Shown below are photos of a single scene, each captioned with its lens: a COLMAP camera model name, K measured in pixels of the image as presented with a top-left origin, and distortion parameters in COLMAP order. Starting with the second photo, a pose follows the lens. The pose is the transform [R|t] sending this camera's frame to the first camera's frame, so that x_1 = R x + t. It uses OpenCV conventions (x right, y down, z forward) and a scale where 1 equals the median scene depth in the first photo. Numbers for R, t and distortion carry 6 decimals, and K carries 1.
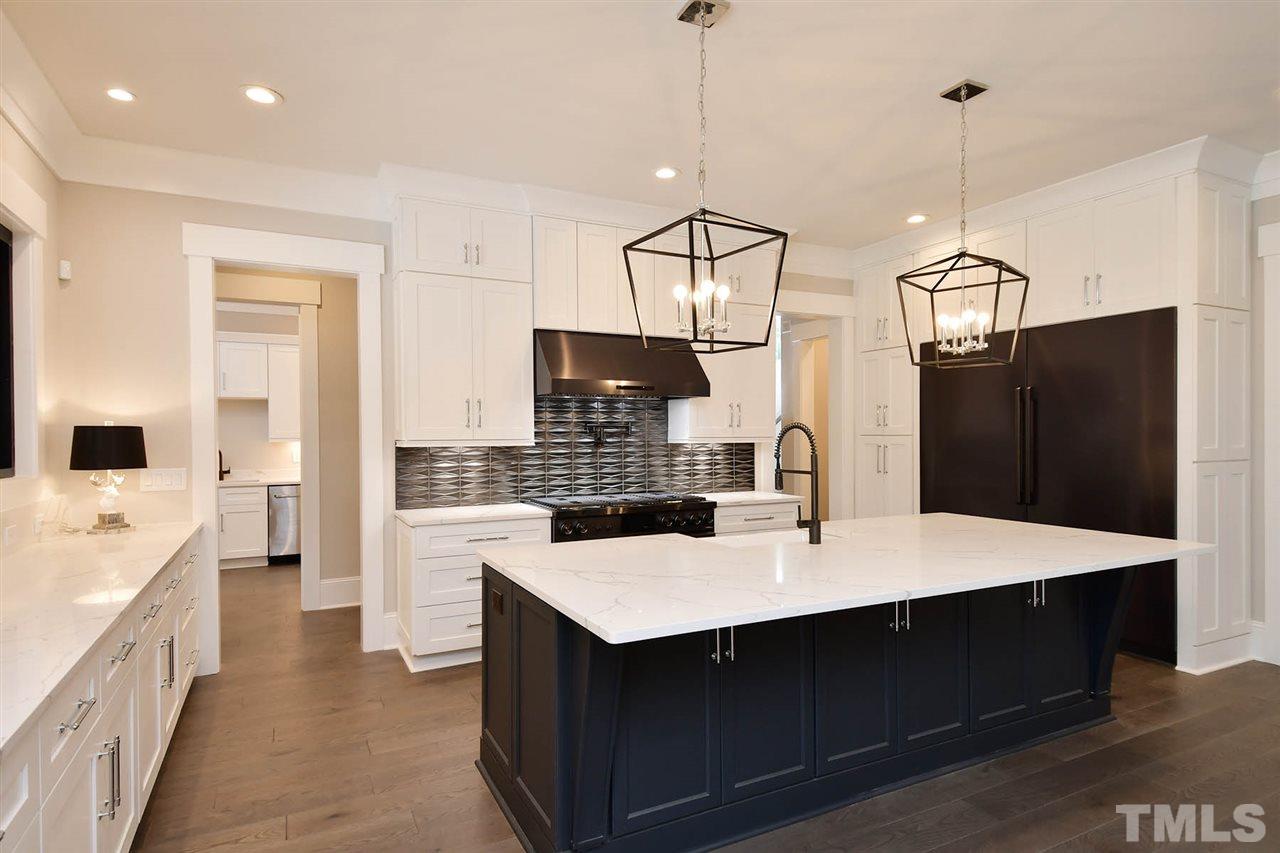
lens RADIAL K [[696.5, 0, 640.0], [0, 696.5, 426.5], [0, 0, 1]] dist [0.004176, 0.000044]
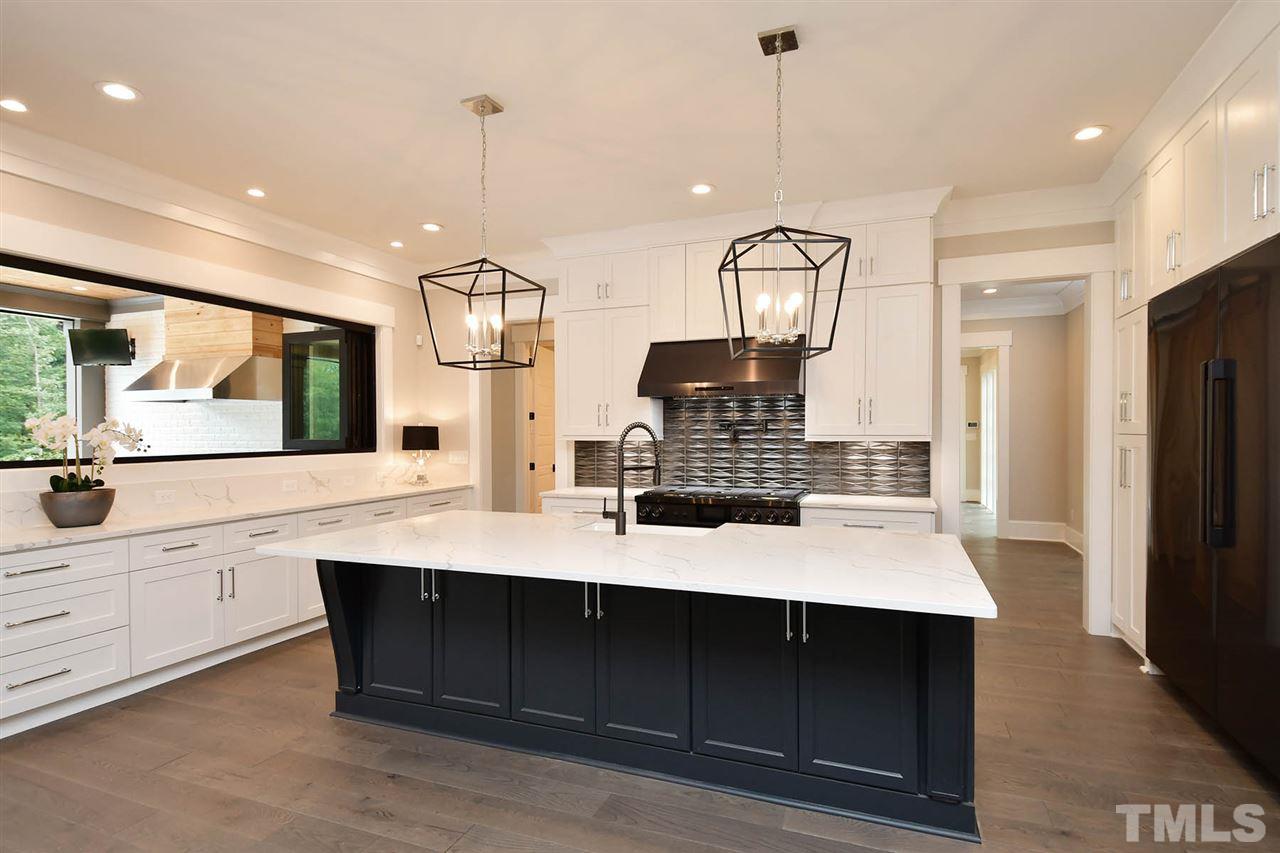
lens RADIAL K [[671.2, 0, 640.0], [0, 671.2, 426.5], [0, 0, 1]] dist [0.000746, -0.000061]
pose [[0.665804, -0.000815, -0.746126, 0.630652], [0.006993, 0.999962, 0.005148, -0.002774], [0.746094, -0.008645, 0.665784, 0.199596]]
